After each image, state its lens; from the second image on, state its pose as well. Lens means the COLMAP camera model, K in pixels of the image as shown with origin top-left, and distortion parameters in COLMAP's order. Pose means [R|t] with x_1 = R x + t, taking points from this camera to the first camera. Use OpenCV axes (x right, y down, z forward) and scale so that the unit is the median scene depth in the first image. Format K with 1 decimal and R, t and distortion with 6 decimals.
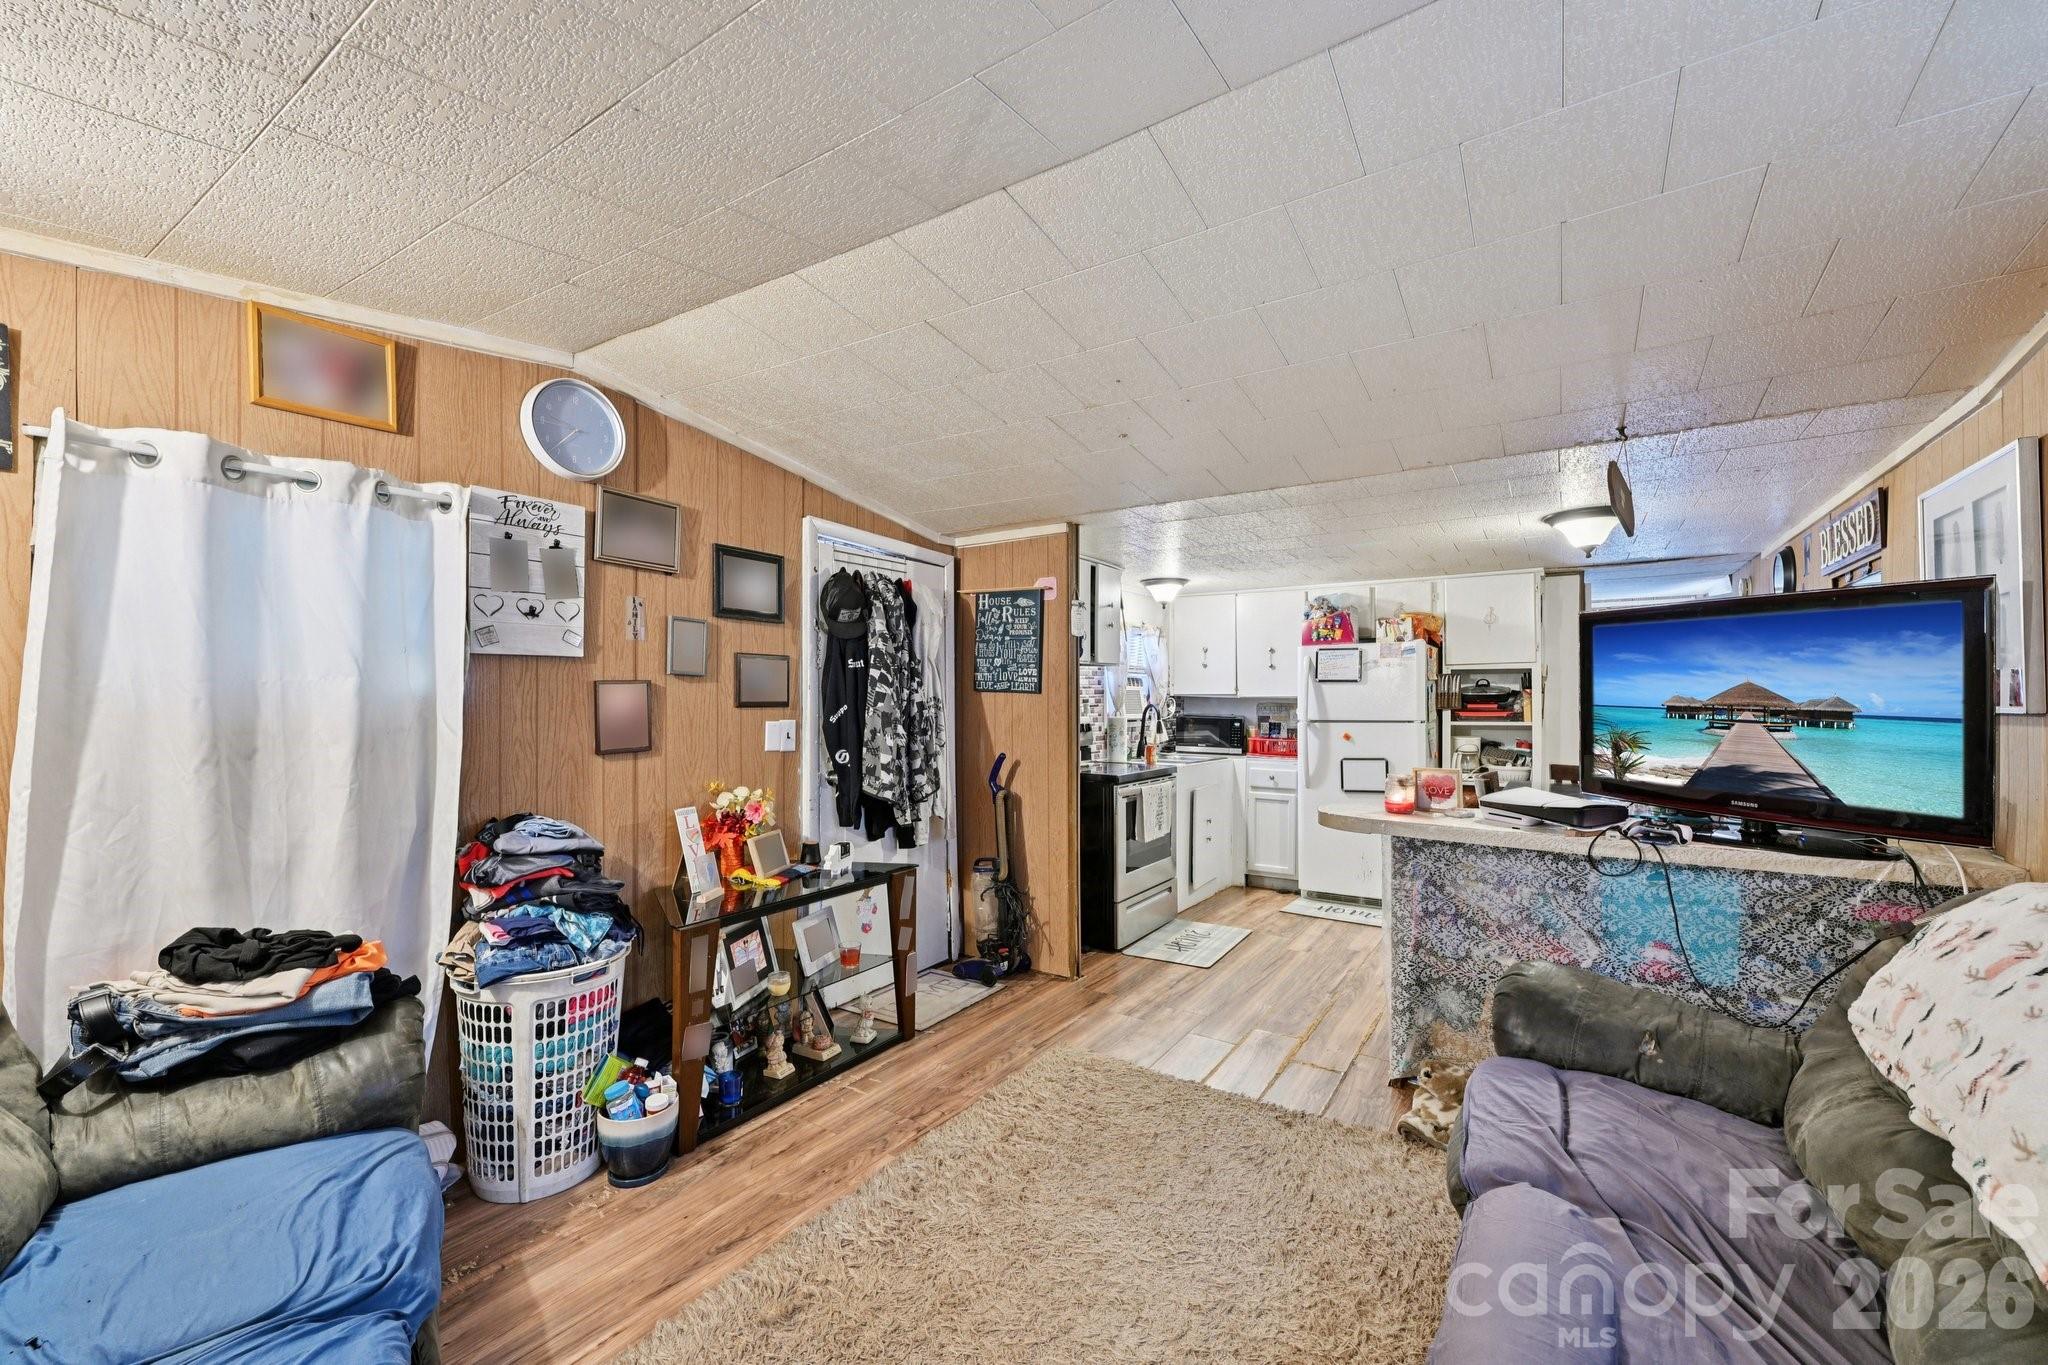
lens RADIAL K [[817.7, 0, 1014.2], [0, 817.7, 680.5], [0, 0, 1]] dist [-0.001762, 0.000255]
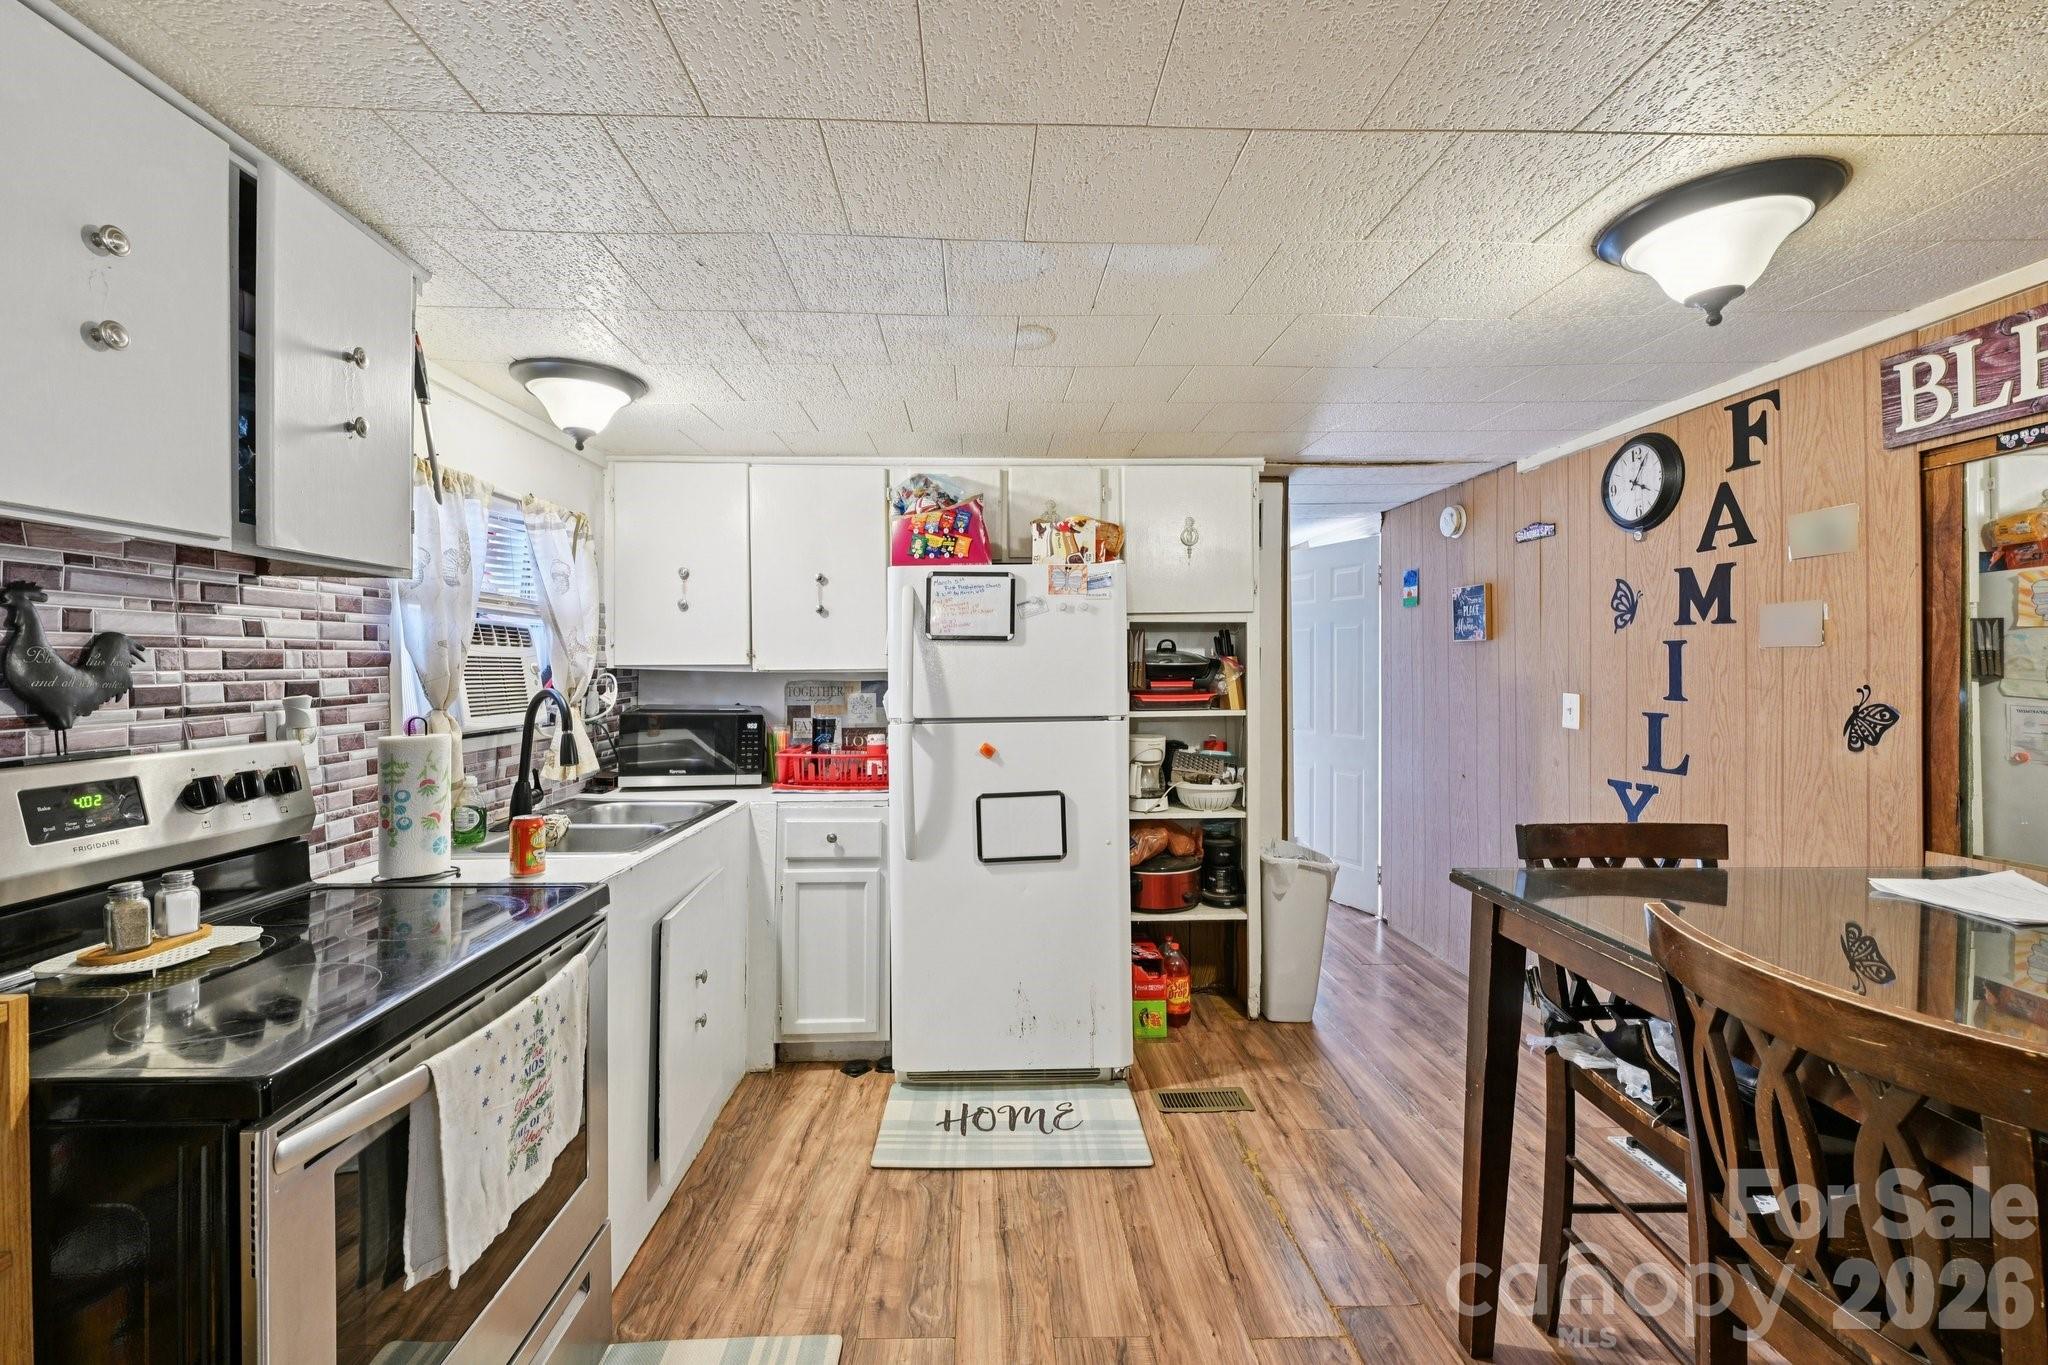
lens RADIAL K [[817.7, 0, 999.9], [0, 817.7, 665.2], [0, 0, 1]] dist [-0.001762, 0.000255]
pose [[0.818515, -0.008730, 0.574419, 0.131977], [0.000853, 0.999902, 0.013982, 0.010583], [-0.574485, -0.010954, 0.818442, 0.603167]]
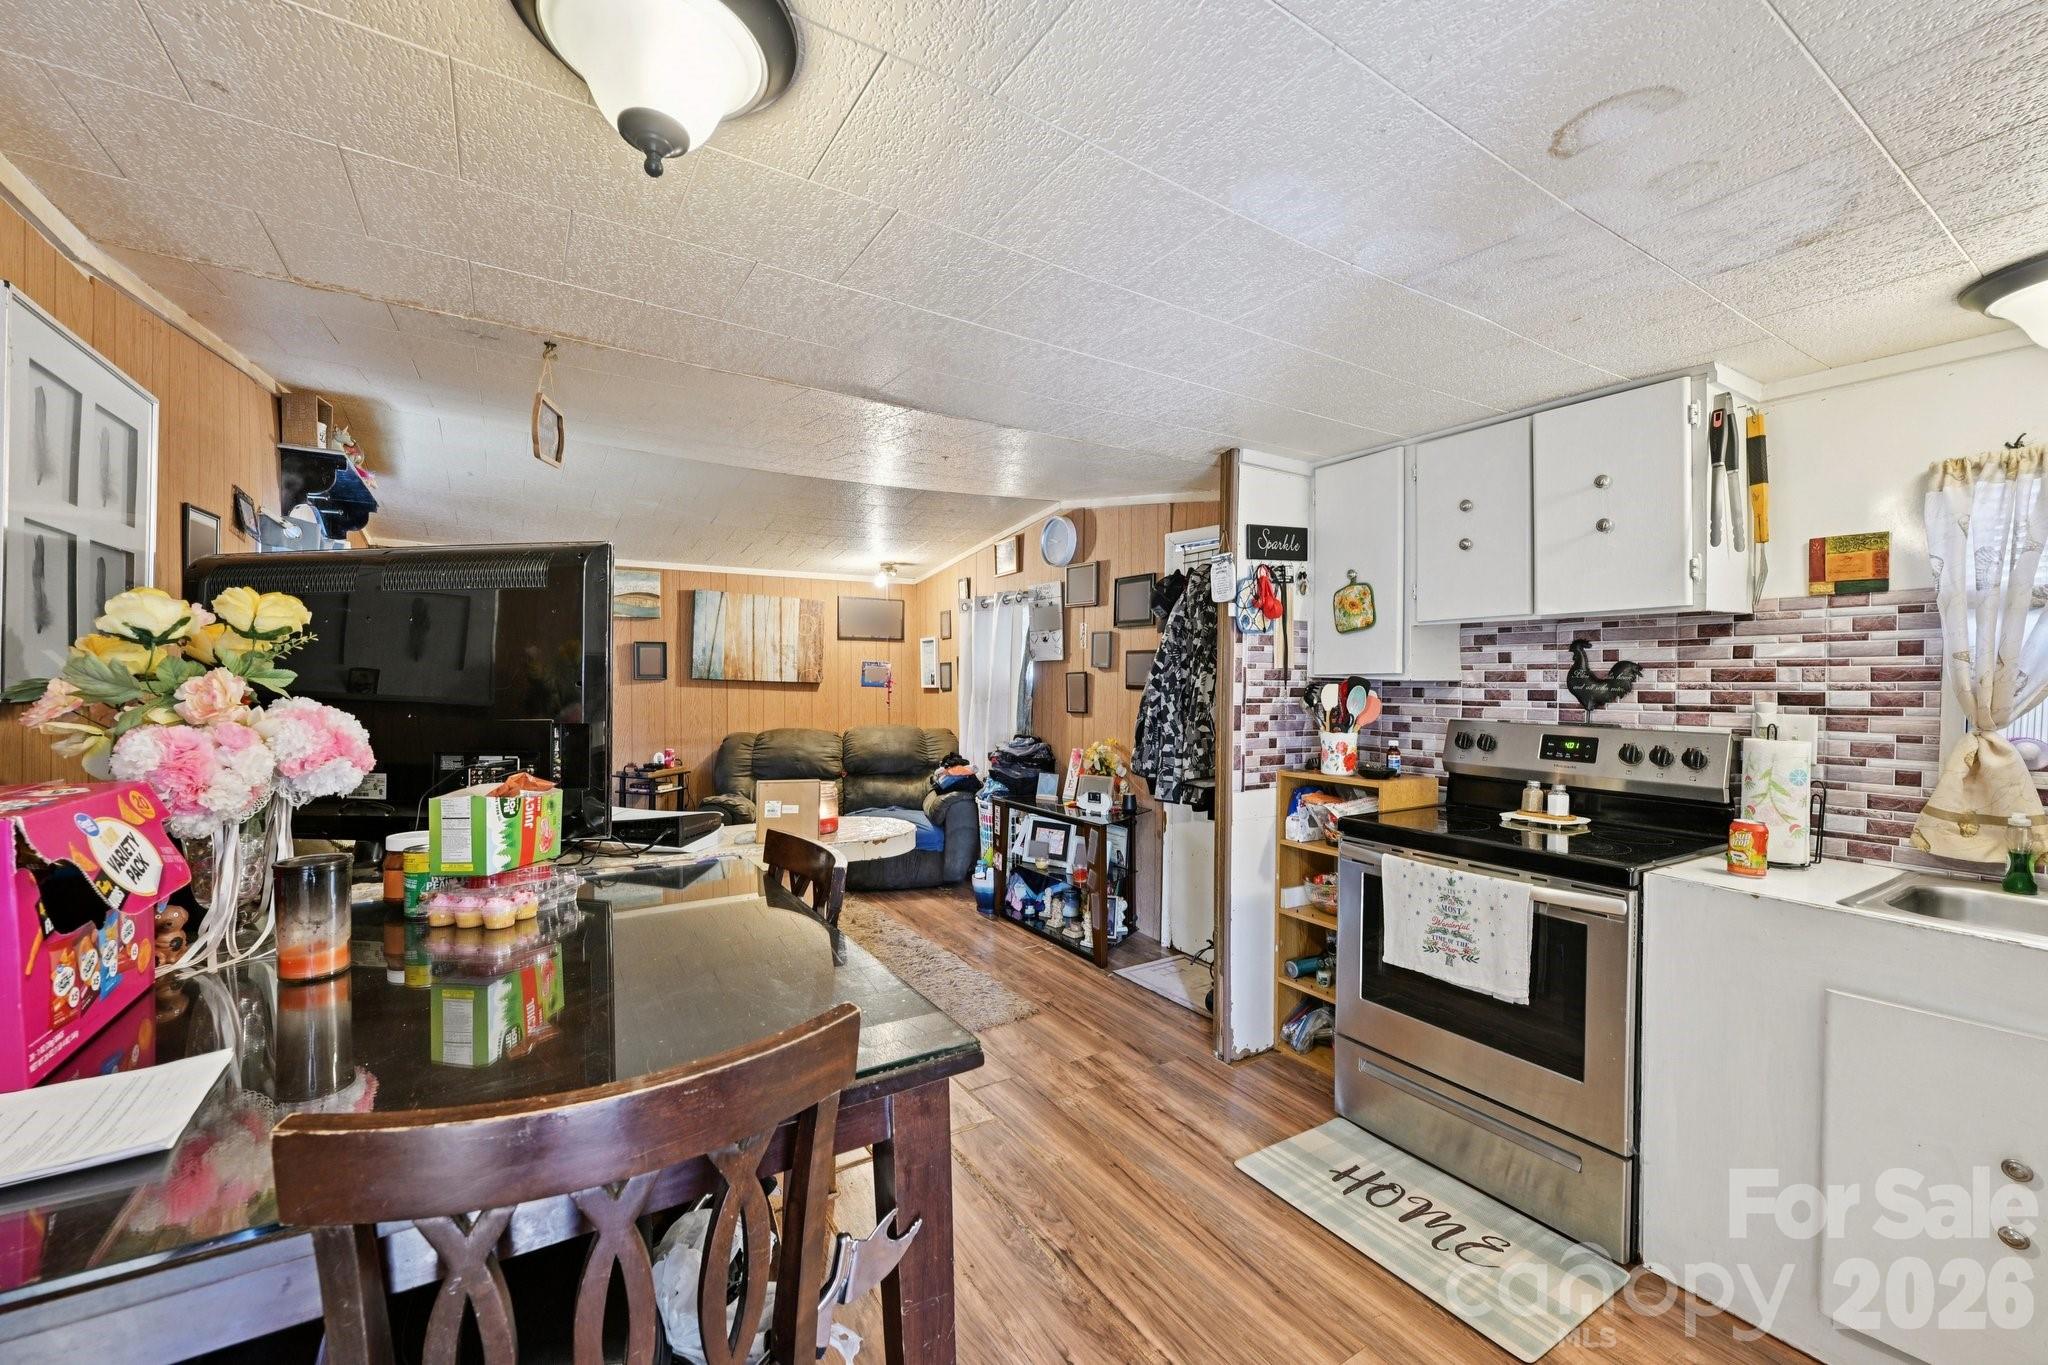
lens RADIAL K [[817.7, 0, 1026.4], [0, 817.7, 684.6], [0, 0, 1]] dist [-0.001762, 0.000255]
pose [[-0.393472, -0.005018, -0.919323, 0.621679], [0.000278, 0.999984, -0.005578, 0.019840], [0.919336, -0.002450, -0.393465, 0.840875]]
